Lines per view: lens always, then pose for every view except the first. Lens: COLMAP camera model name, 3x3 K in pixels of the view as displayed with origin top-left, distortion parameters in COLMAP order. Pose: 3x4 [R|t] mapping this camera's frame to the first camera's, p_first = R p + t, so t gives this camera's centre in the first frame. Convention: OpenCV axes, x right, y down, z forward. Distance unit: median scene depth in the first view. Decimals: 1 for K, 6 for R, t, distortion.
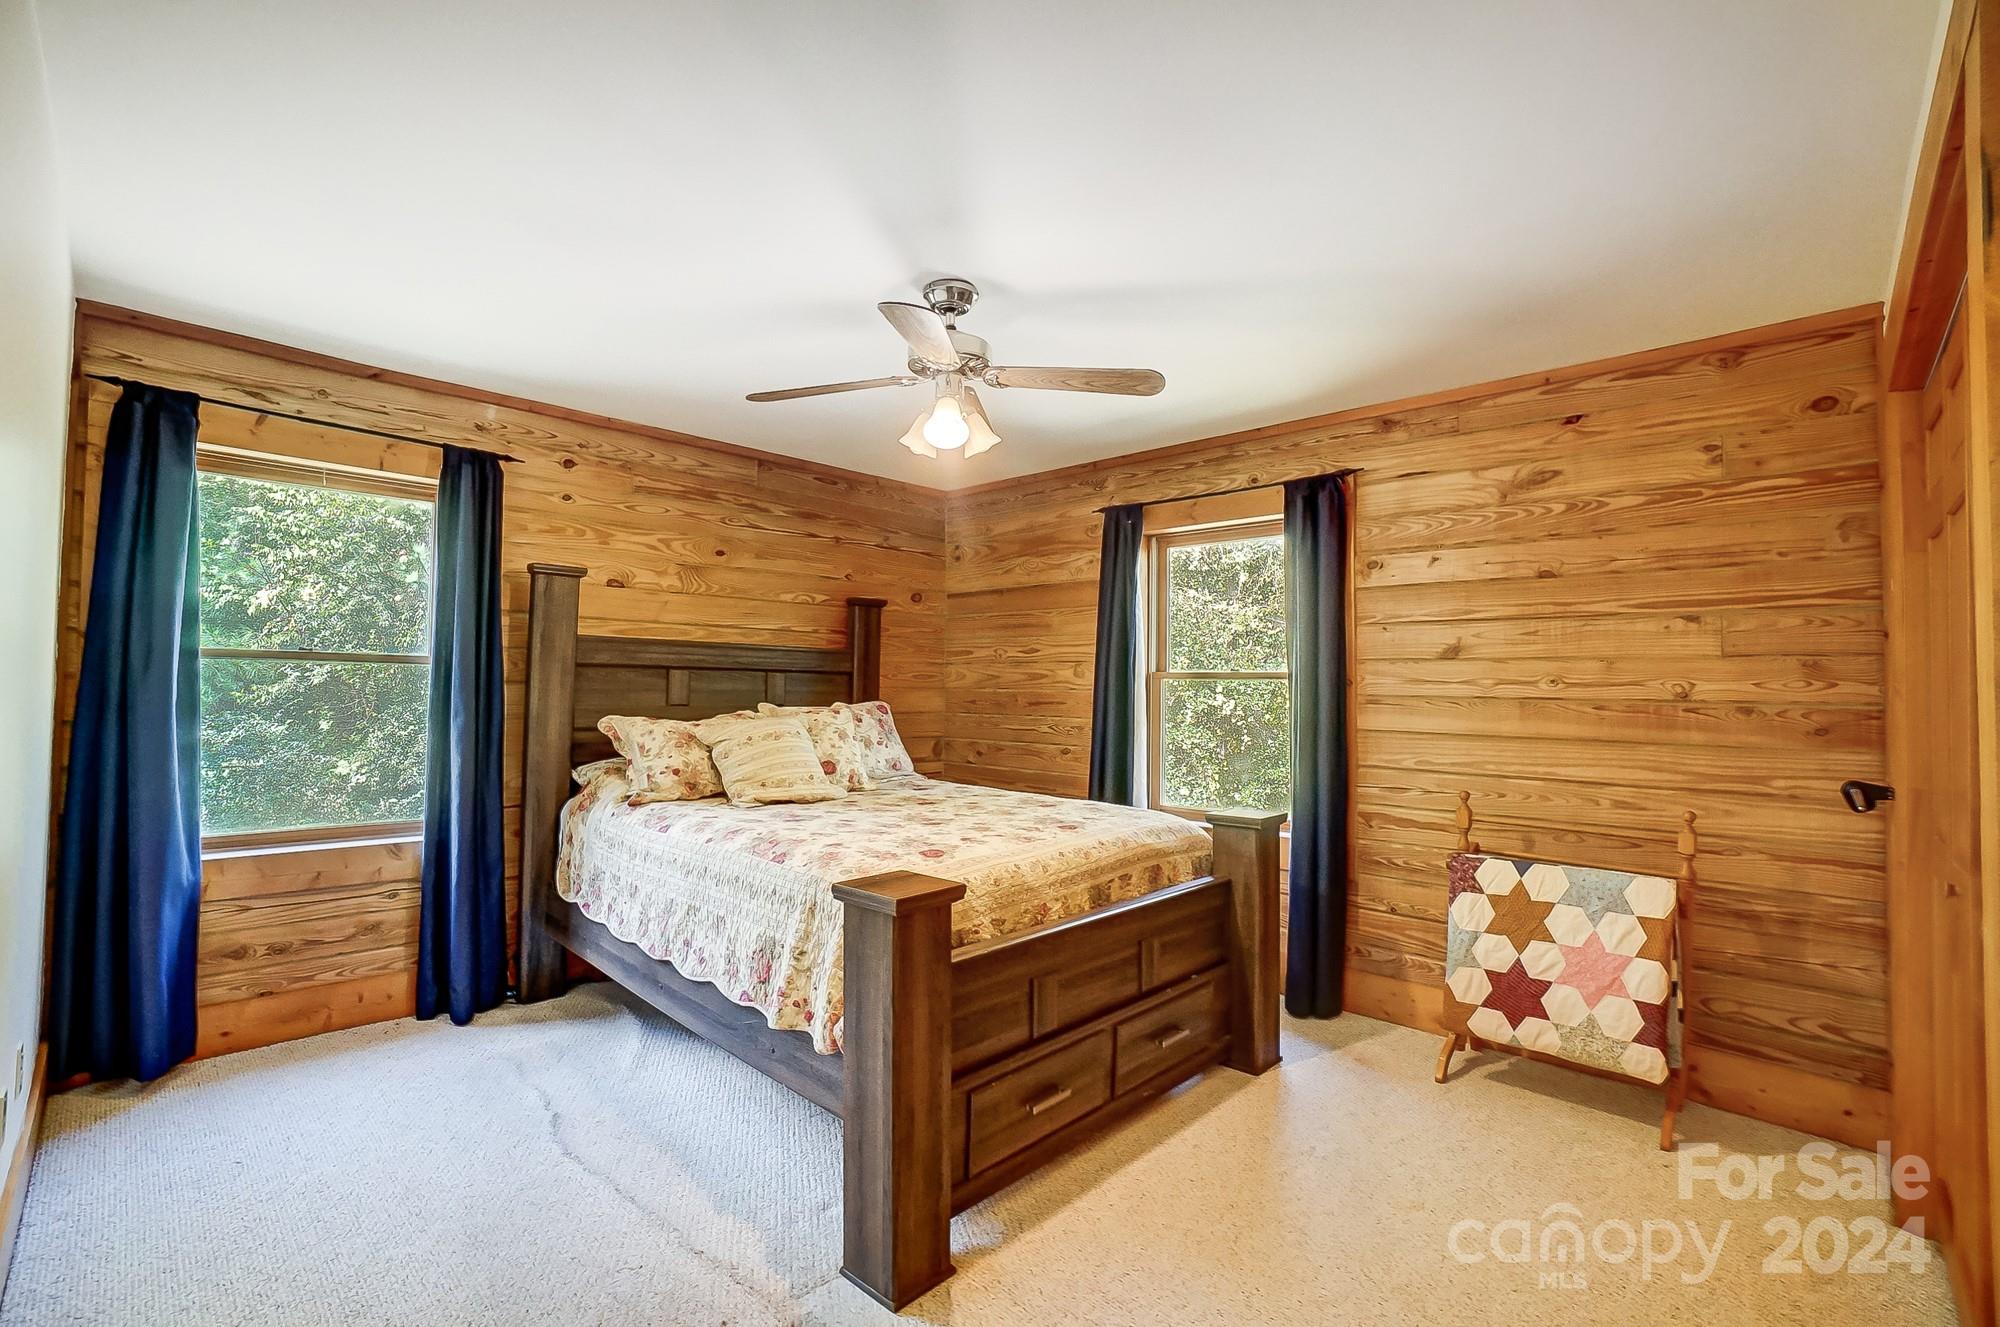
lens RADIAL K [[851.9, 0, 997.9], [0, 851.9, 662.6], [0, 0, 1]] dist [-0.027223, 0.000101]
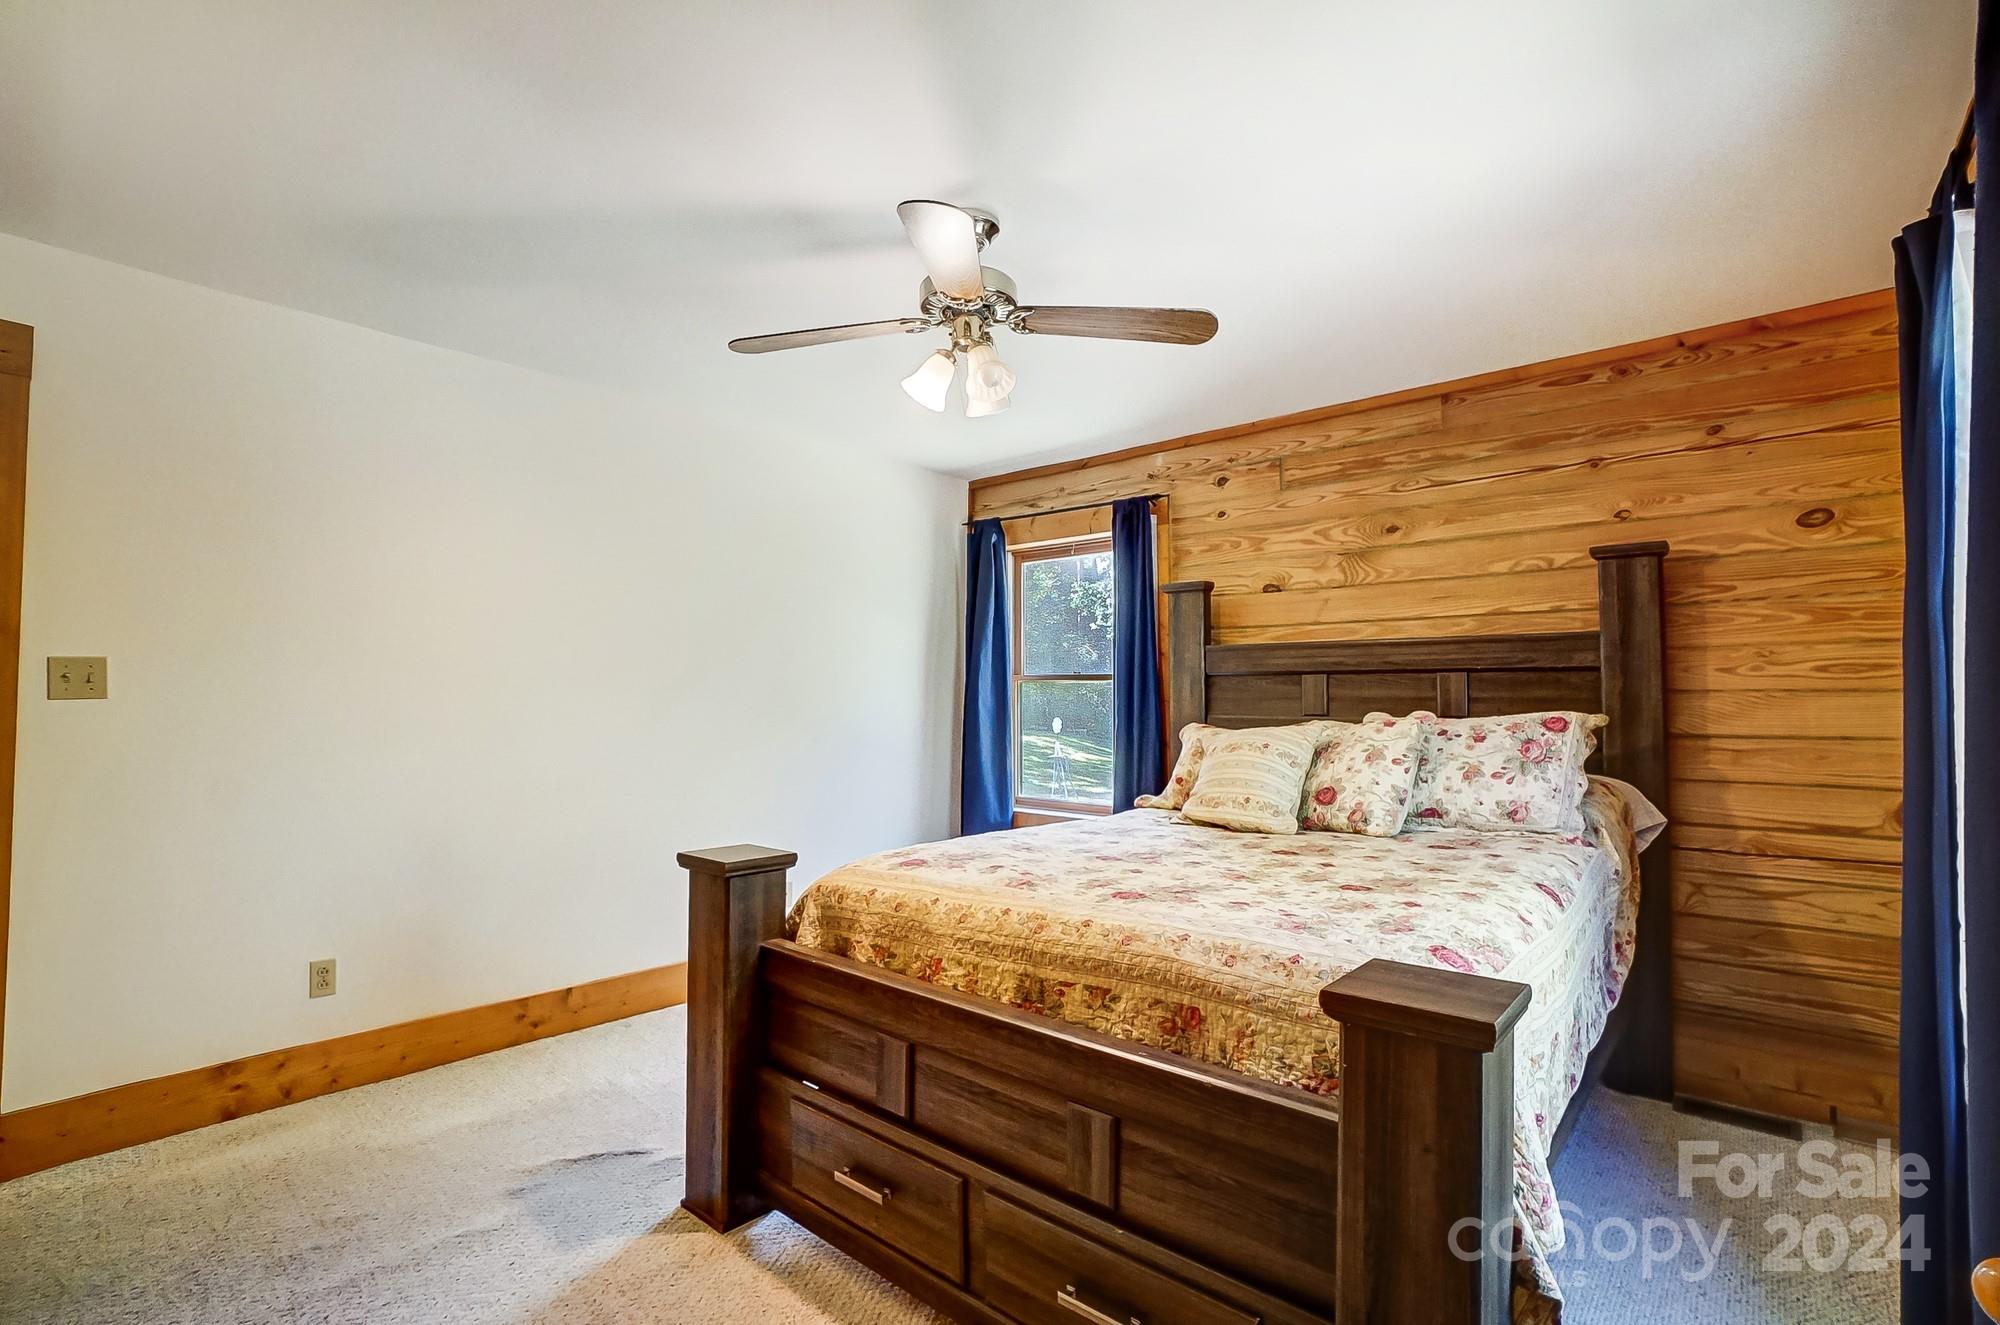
lens RADIAL K [[897.5, 0, 1000.5], [0, 897.5, 666.6], [0, 0, 1]] dist [-0.040933, 0.012252]
pose [[0.065440, -0.053705, -0.996410, 0.538912], [0.023938, 0.998348, -0.052237, 0.041231], [0.997569, -0.020434, 0.066617, 0.626589]]
